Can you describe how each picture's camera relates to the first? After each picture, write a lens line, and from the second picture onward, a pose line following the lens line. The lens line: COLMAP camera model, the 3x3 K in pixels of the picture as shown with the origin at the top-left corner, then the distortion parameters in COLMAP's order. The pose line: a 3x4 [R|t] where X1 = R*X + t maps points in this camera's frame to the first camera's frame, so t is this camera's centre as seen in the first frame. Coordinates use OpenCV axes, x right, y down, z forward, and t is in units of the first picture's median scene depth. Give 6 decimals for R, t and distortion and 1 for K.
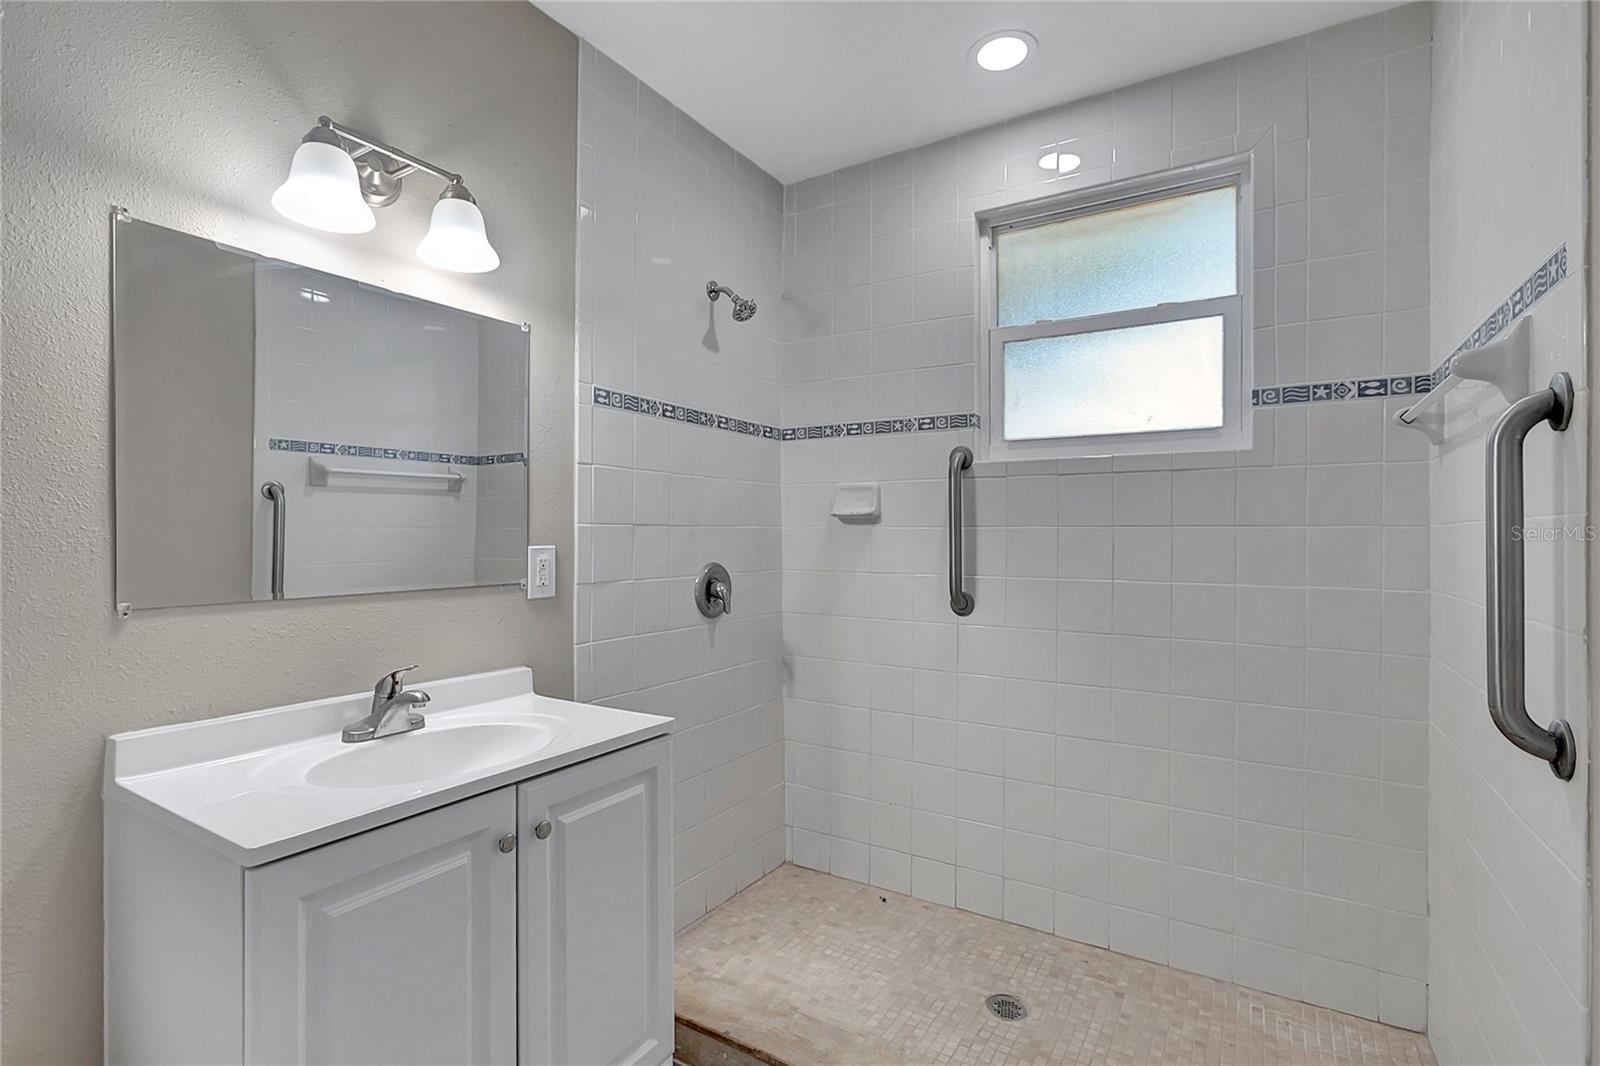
lens RADIAL K [[751.2, 0, 801.2], [0, 751.2, 537.3], [0, 0, 1]] dist [-0.040494, 0.025520]
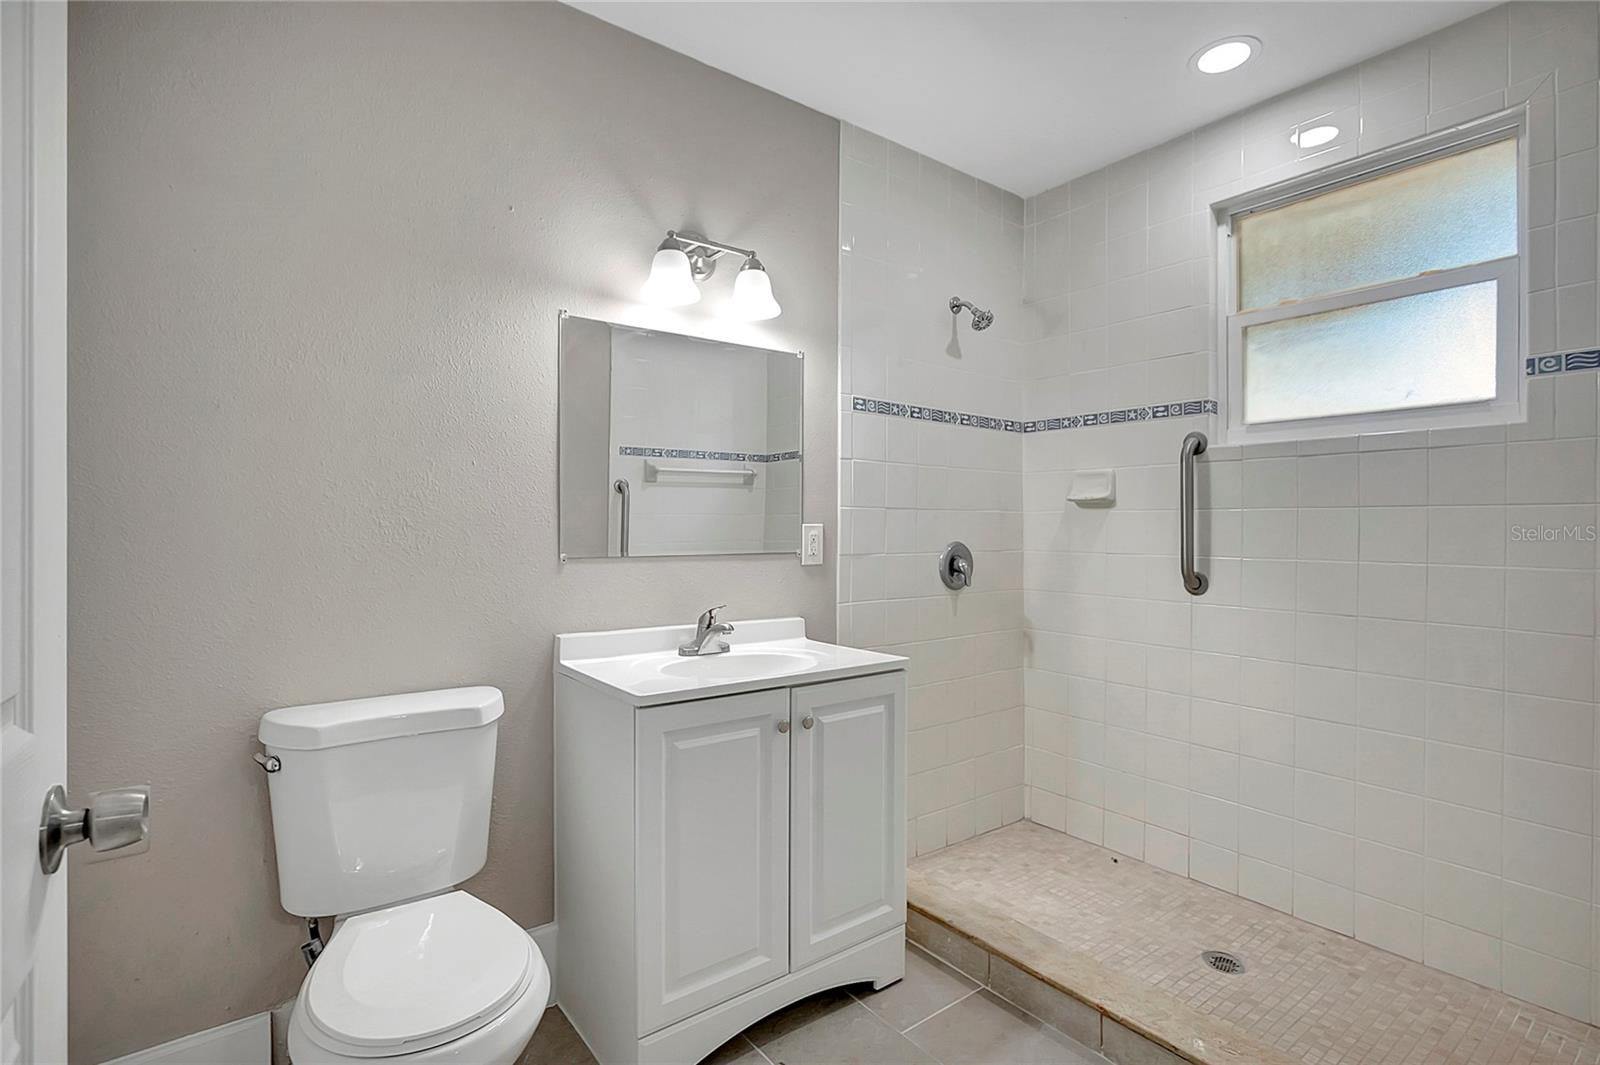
lens RADIAL K [[754.1, 0, 807.9], [0, 754.1, 531.4], [0, 0, 1]] dist [-0.000368, 0.000769]
pose [[0.937781, 0.004242, -0.347202, 0.106408], [-0.003669, 0.999991, 0.002308, 0.023486], [0.347209, -0.000891, 0.937788, -0.243015]]
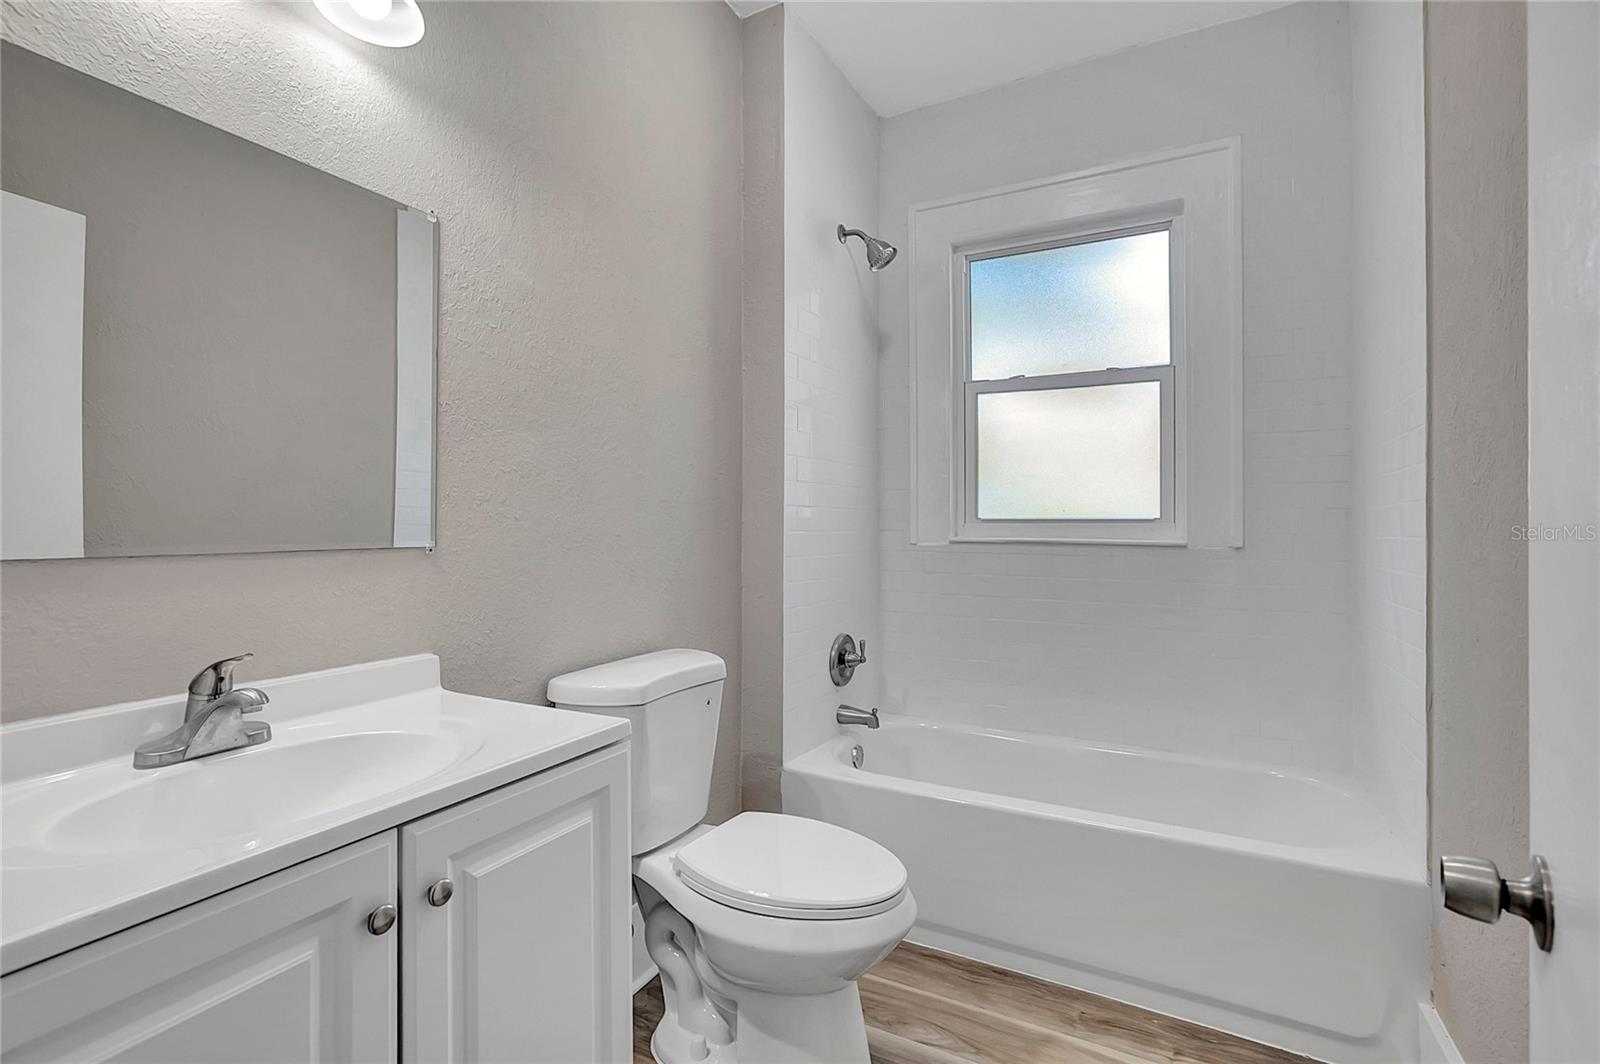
lens RADIAL K [[754.1, 0, 807.9], [0, 754.1, 530.9], [0, 0, 1]] dist [-0.000368, 0.000769]
pose [[0.995995, -0.000236, 0.089406, -0.057121], [-0.000904, 0.999919, 0.012705, 0.042158], [-0.089402, -0.012735, 0.995914, 0.218934]]
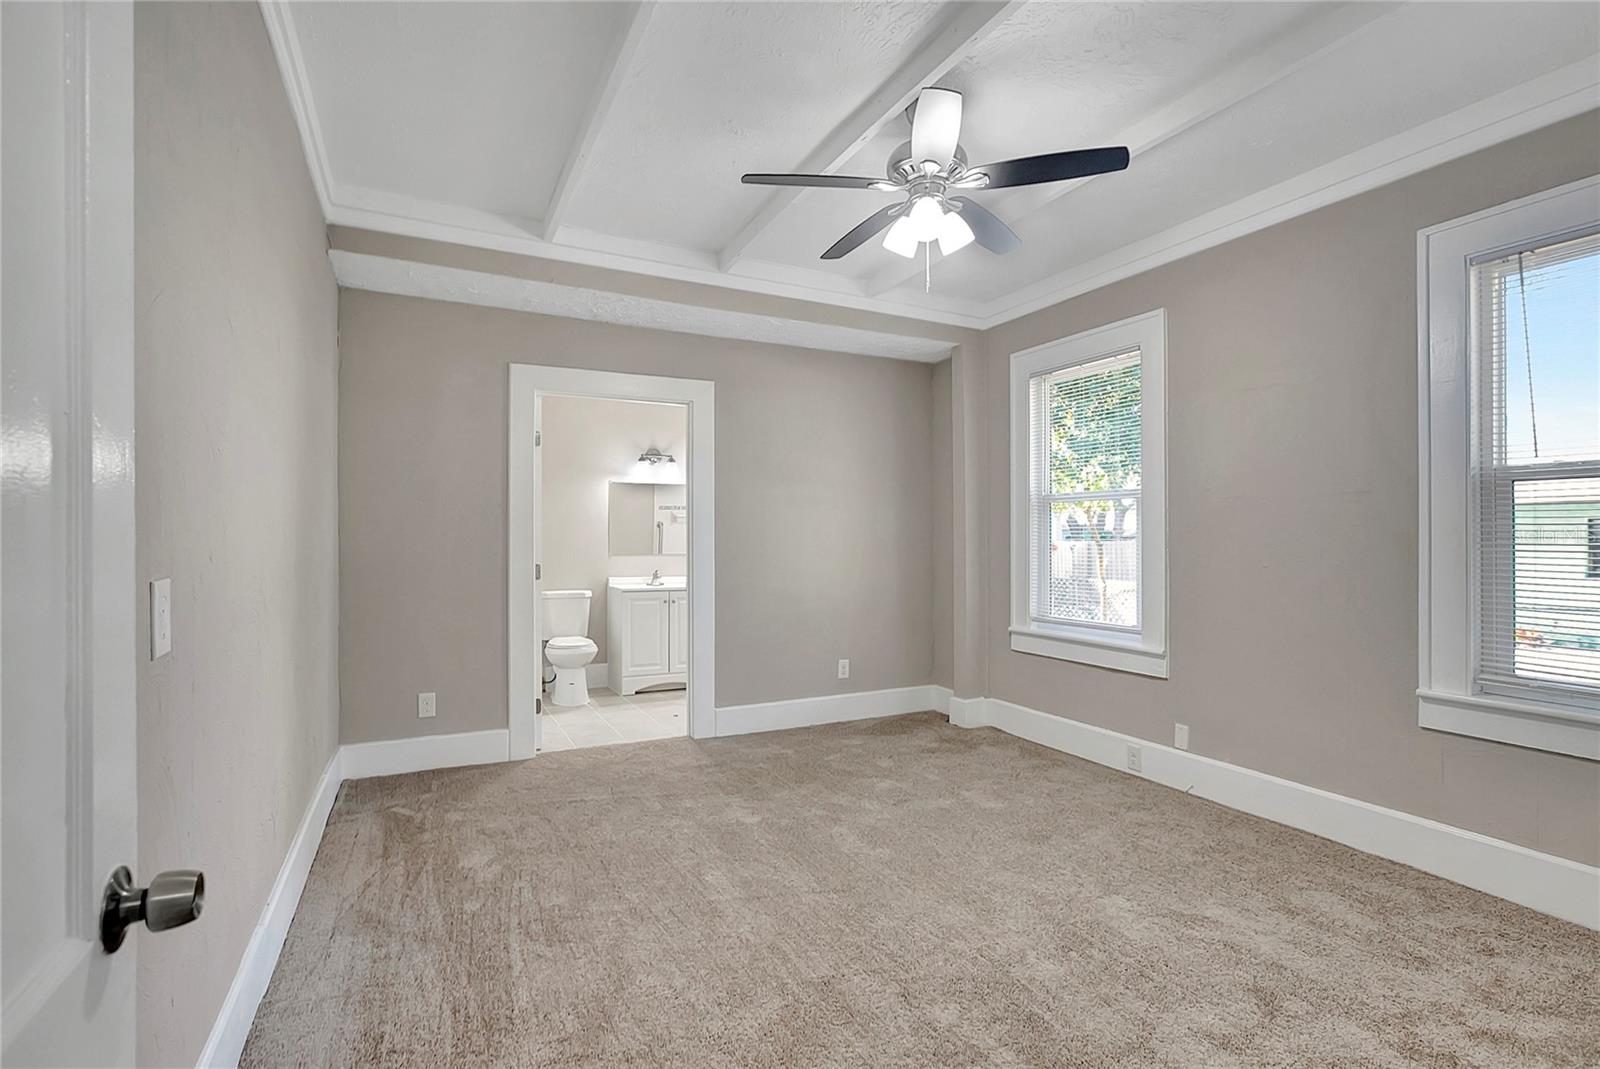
lens RADIAL K [[727.6, 0, 796.1], [0, 727.6, 533.4], [0, 0, 1]] dist [-0.001472, 0.000194]
pose [[0.856183, -0.014137, -0.516478, 2.120254], [0.014602, 0.999888, -0.003163, -0.020820], [0.516466, -0.004833, 0.856294, -2.019243]]
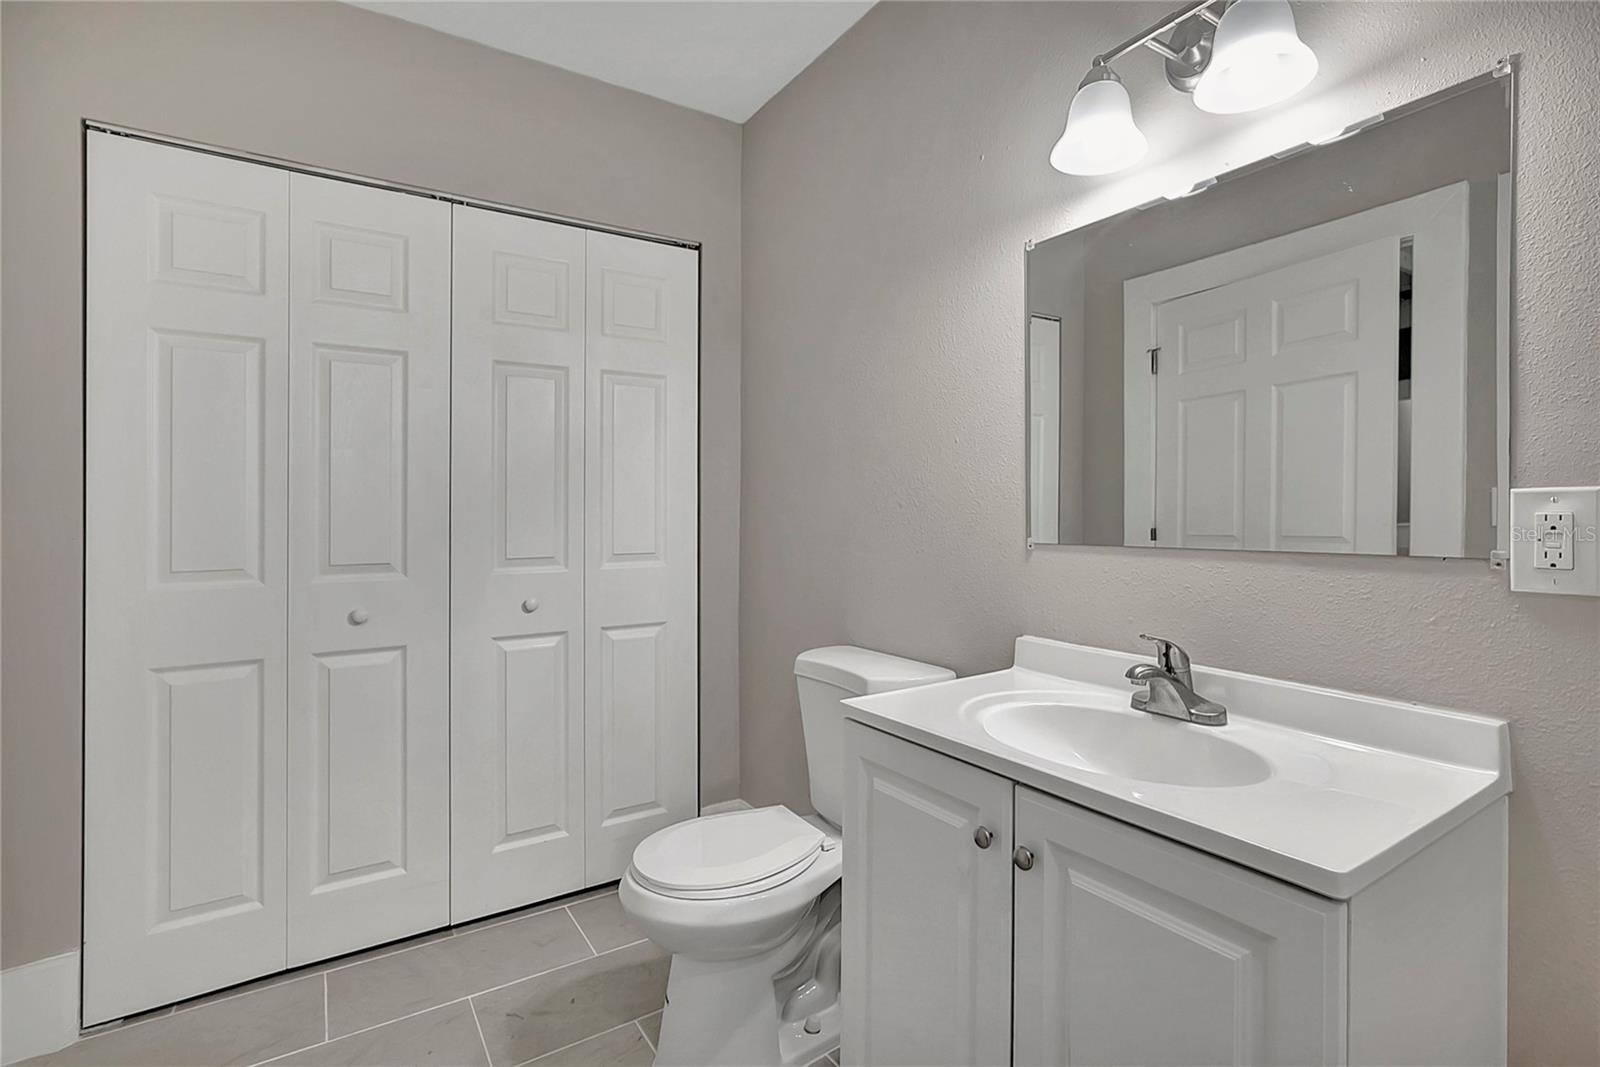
lens RADIAL K [[748.2, 0, 799.1], [0, 748.2, 513.7], [0, 0, 1]] dist [-0.000448, 0.000215]
pose [[-0.420934, -0.000558, -0.907091, 0.330890], [-0.000023, 1.000000, -0.000604, 0.032174], [0.907091, -0.000233, -0.420934, 0.834667]]
